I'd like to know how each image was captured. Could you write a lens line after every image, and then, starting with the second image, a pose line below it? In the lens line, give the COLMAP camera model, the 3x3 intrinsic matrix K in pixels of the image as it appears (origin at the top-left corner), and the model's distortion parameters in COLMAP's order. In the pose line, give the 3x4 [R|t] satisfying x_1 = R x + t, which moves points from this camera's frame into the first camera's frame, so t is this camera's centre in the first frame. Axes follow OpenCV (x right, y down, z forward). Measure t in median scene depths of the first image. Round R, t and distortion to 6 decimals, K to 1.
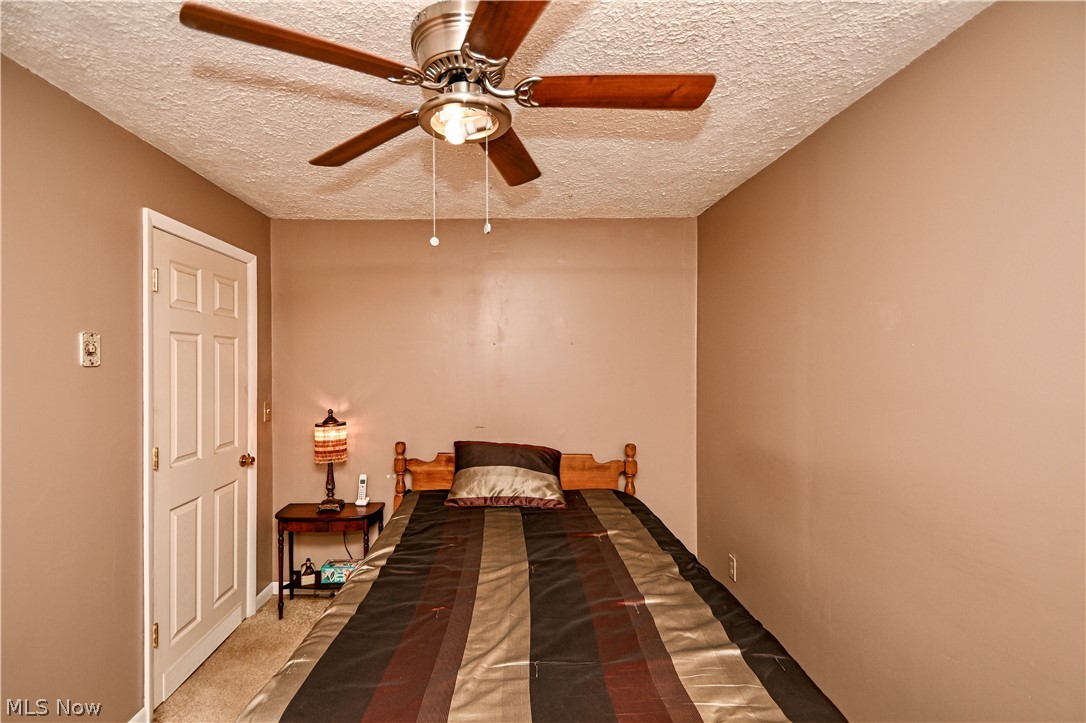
lens RADIAL K [[485.2, 0, 524.6], [0, 485.2, 357.7], [0, 0, 1]] dist [0.016331, -0.017035]
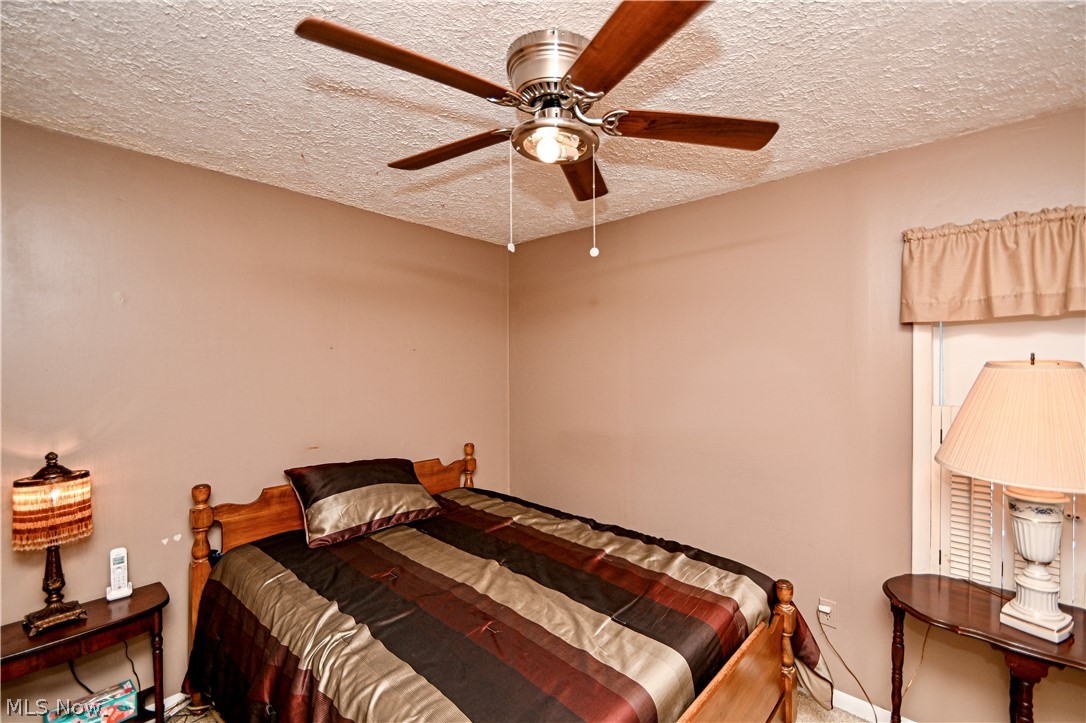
lens RADIAL K [[495.4, 0, 518.9], [0, 495.4, 364.7], [0, 0, 1]] dist [0.032256, -0.018367]
pose [[0.631785, -0.001757, 0.775142, -0.568011], [-0.001491, 0.999993, 0.003482, -0.003265], [-0.775142, -0.003356, 0.631778, 0.206785]]
